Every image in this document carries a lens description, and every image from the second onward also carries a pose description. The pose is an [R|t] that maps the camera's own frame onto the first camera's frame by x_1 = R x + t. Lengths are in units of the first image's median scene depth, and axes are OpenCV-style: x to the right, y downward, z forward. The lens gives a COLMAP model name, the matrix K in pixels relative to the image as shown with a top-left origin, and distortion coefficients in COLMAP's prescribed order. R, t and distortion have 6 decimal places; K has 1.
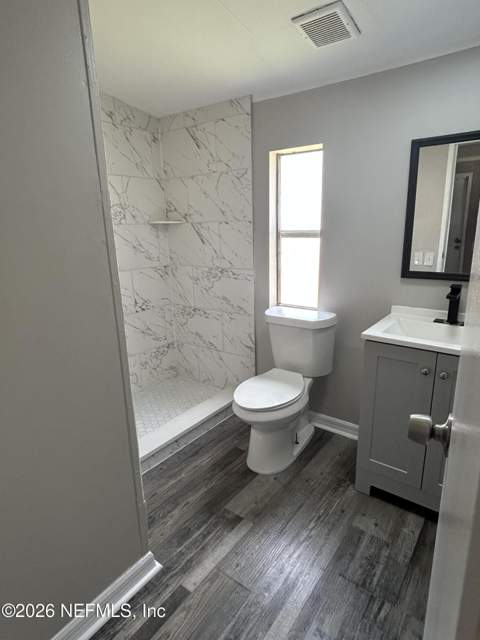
lens RADIAL K [[371.7, 0, 241.1], [0, 371.7, 320.4], [0, 0, 1]] dist [-0.009738, -0.001649]
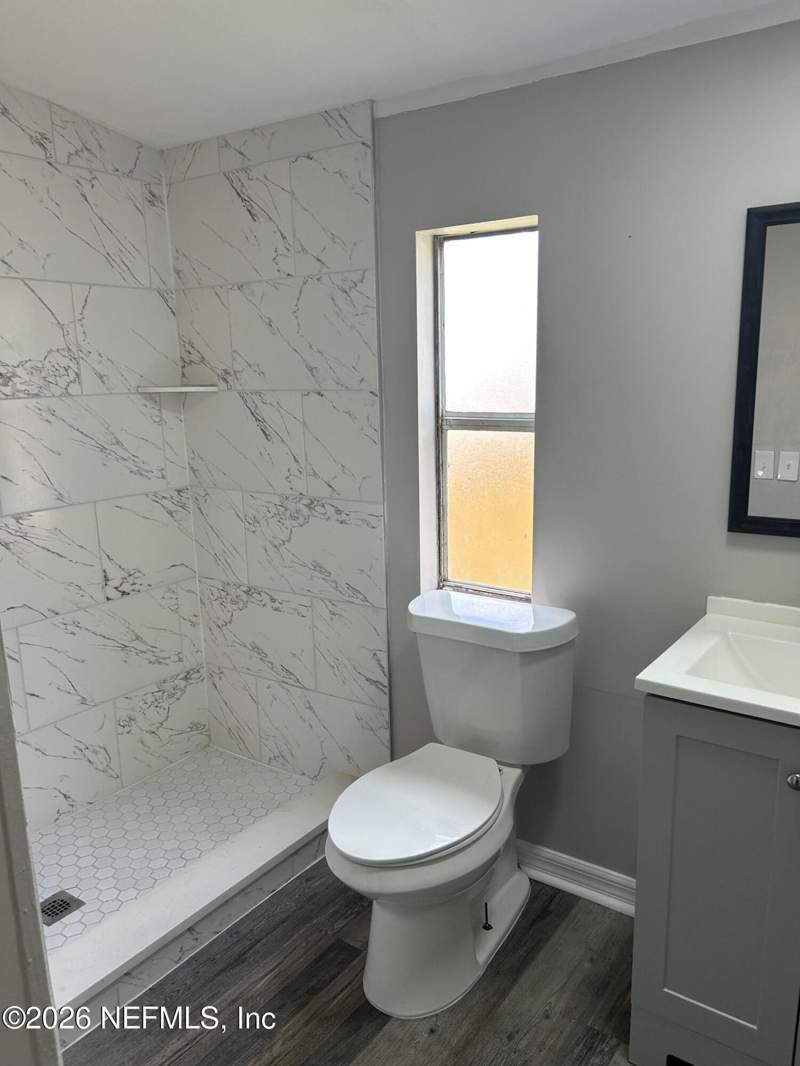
lens RADIAL K [[806.1, 0, 403.6], [0, 806.1, 535.8], [0, 0, 1]] dist [0.017543, -0.010318]
pose [[0.999613, -0.003707, 0.027571, 0.033707], [0.005032, 0.998829, -0.048127, -0.057775], [-0.027361, 0.048247, 0.998461, 0.084981]]
